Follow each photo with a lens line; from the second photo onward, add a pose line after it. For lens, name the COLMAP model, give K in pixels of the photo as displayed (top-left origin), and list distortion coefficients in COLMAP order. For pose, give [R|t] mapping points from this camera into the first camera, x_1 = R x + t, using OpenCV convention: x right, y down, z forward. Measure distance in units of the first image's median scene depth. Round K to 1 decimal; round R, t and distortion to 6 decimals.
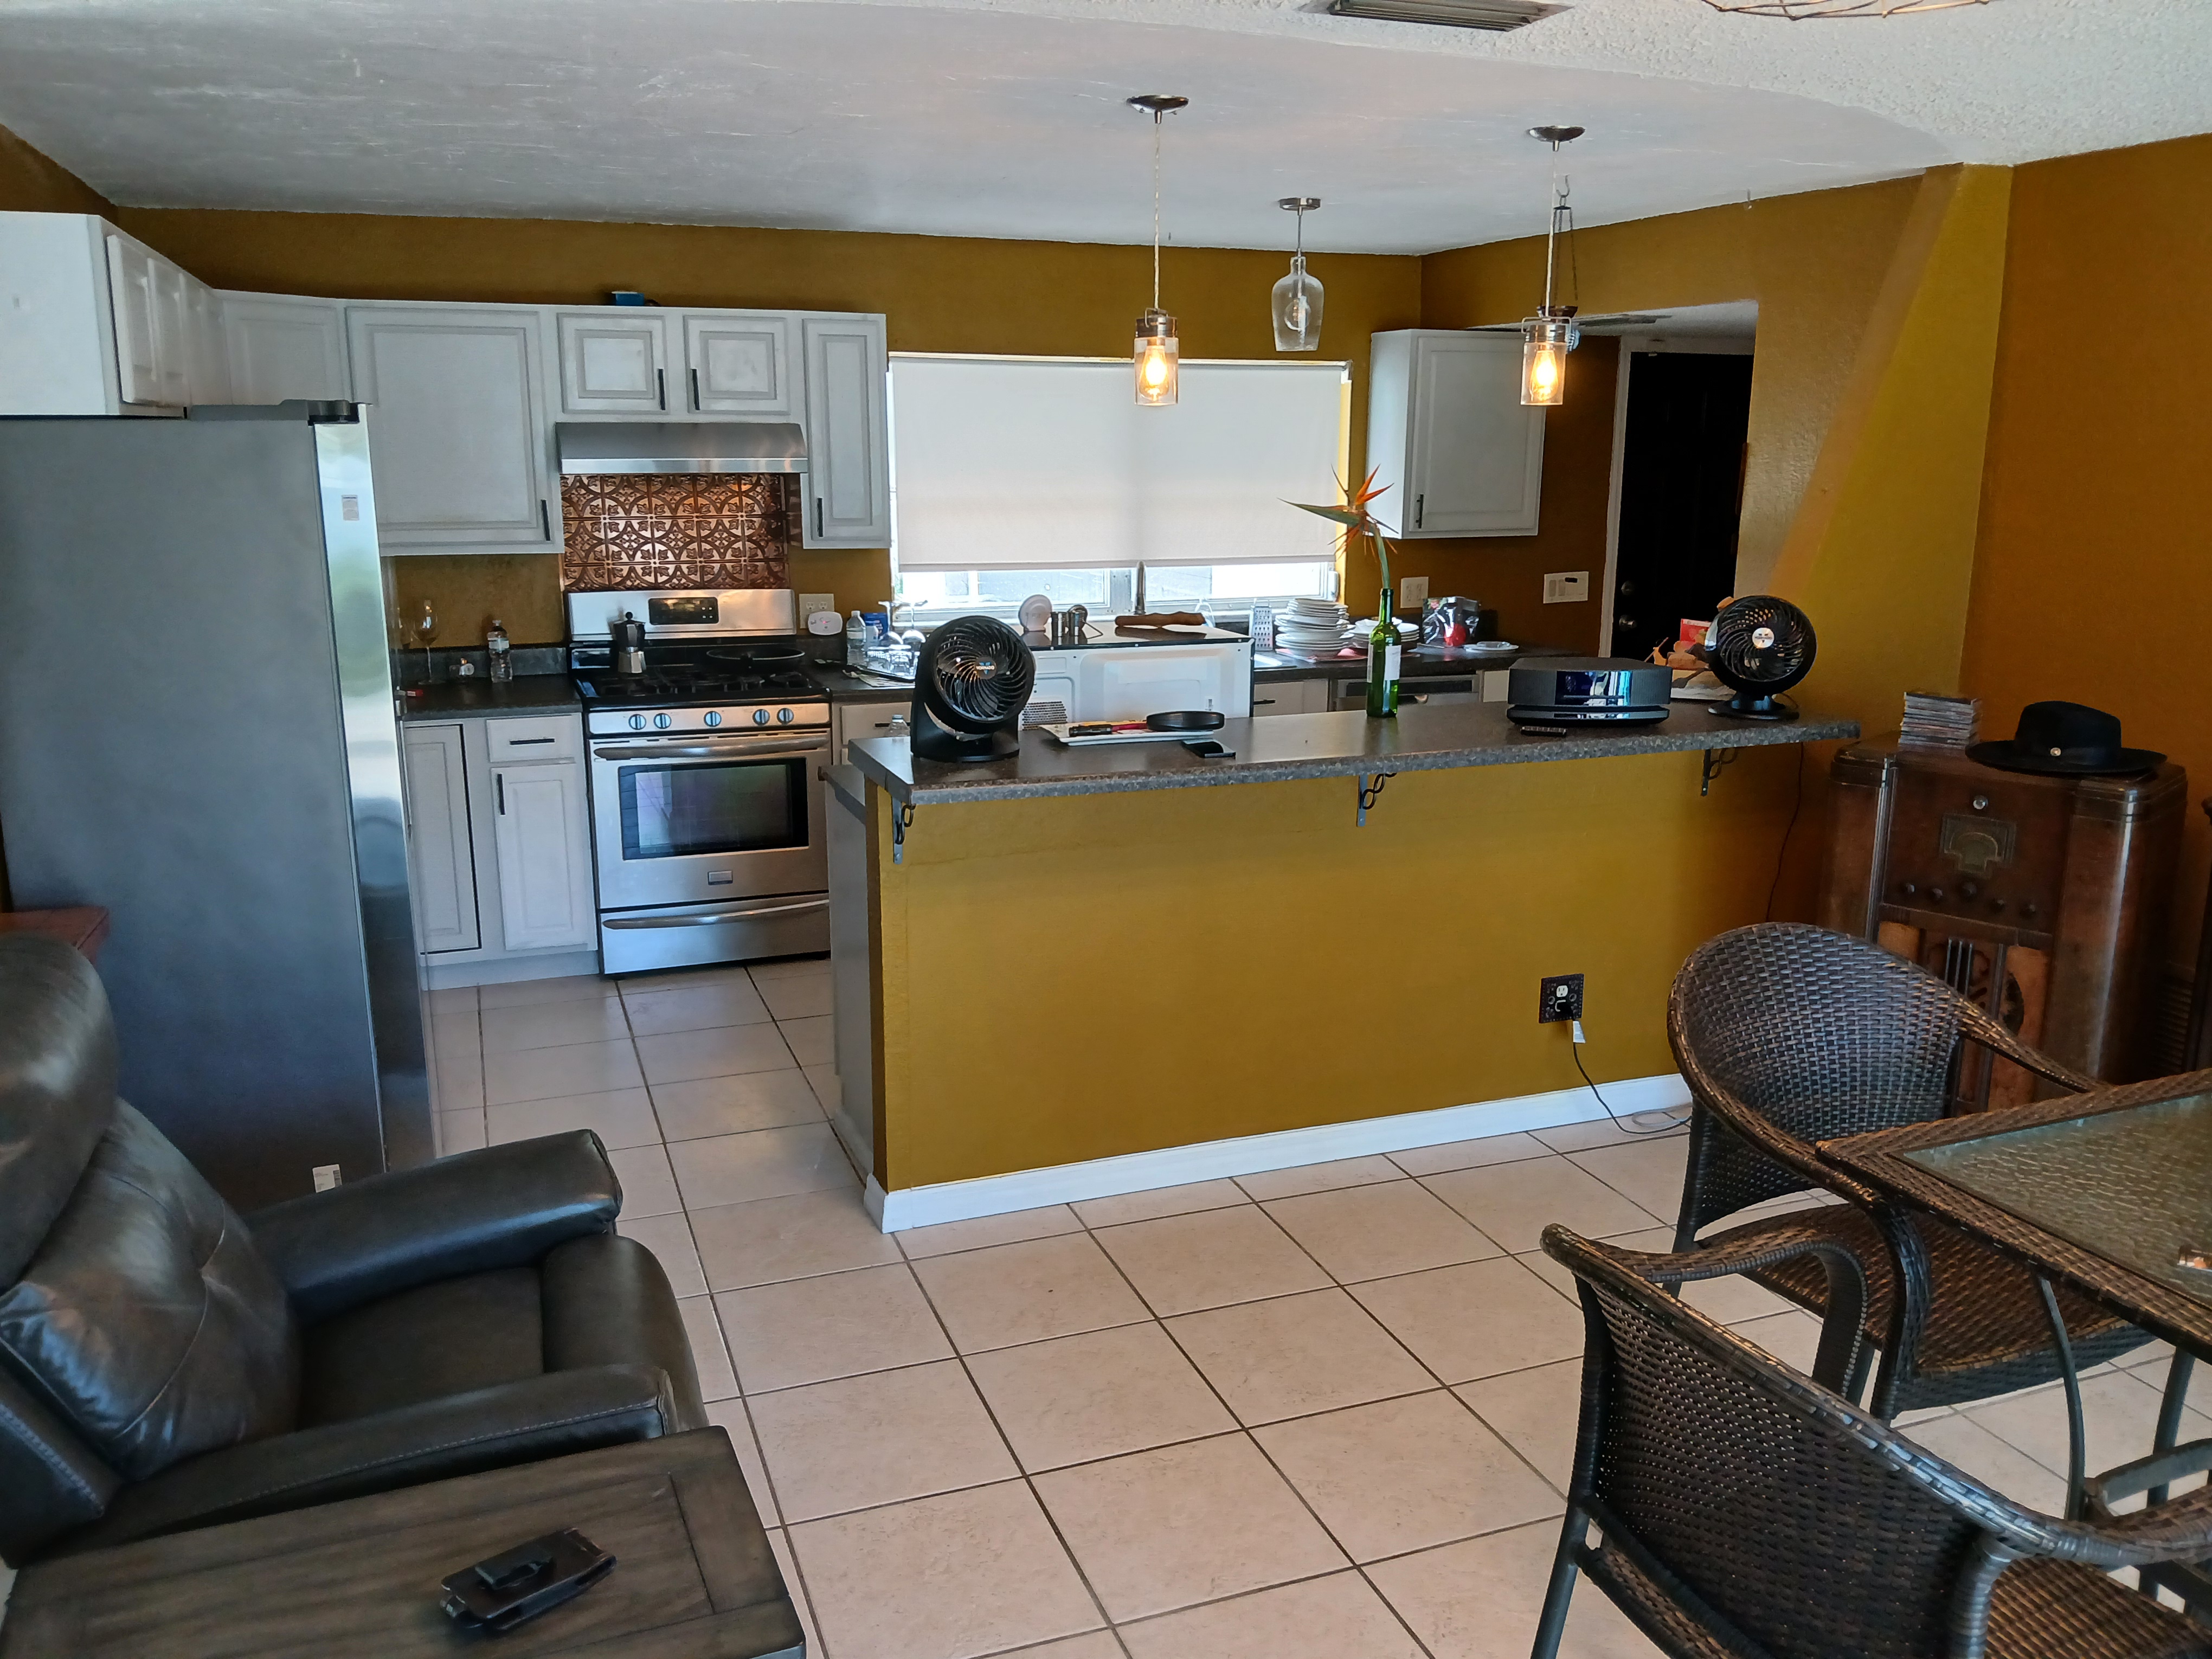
lens RADIAL K [[1729.1, 0, 1100.4], [0, 1729.1, 828.5], [0, 0, 1]] dist [0.086694, -0.210897]
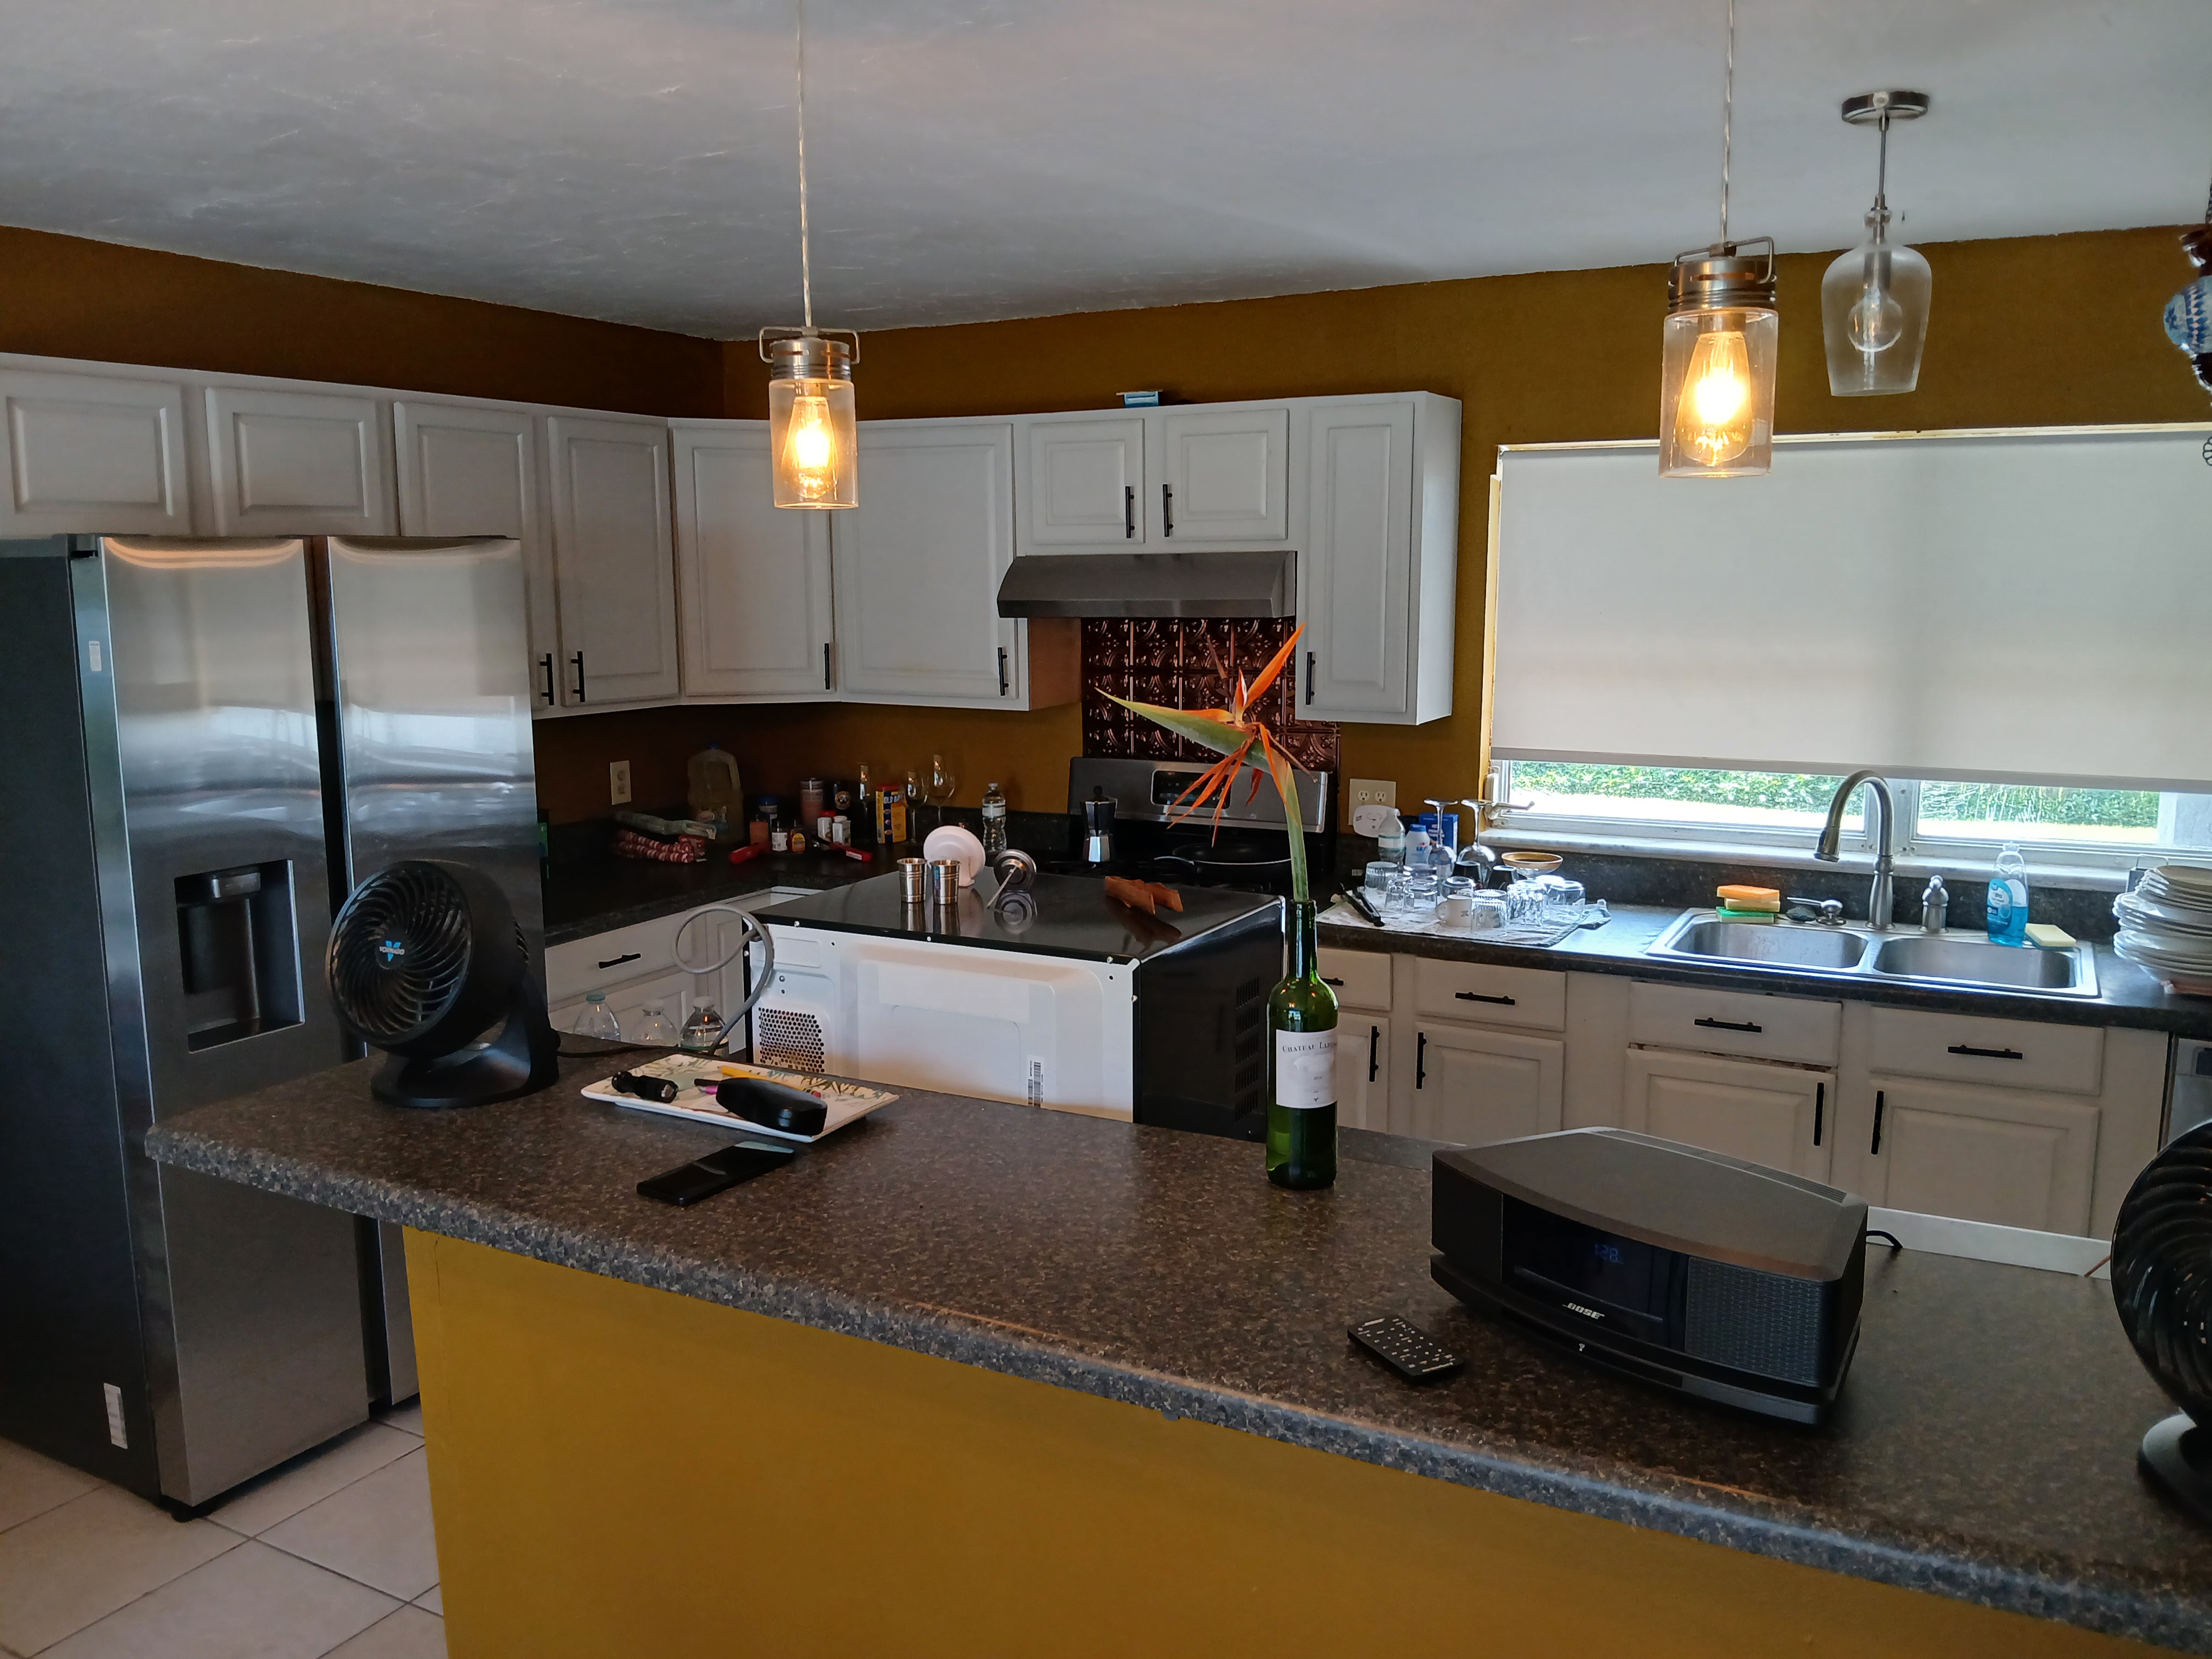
lens RADIAL K [[1729.1, 0, 1100.4], [0, 1729.1, 828.5], [0, 0, 1]] dist [0.086694, -0.210897]
pose [[0.651783, 0.106682, -0.750865, 0.433088], [-0.160591, 0.987021, 0.000835, -0.139604], [0.741208, 0.120038, 0.660455, 0.626948]]
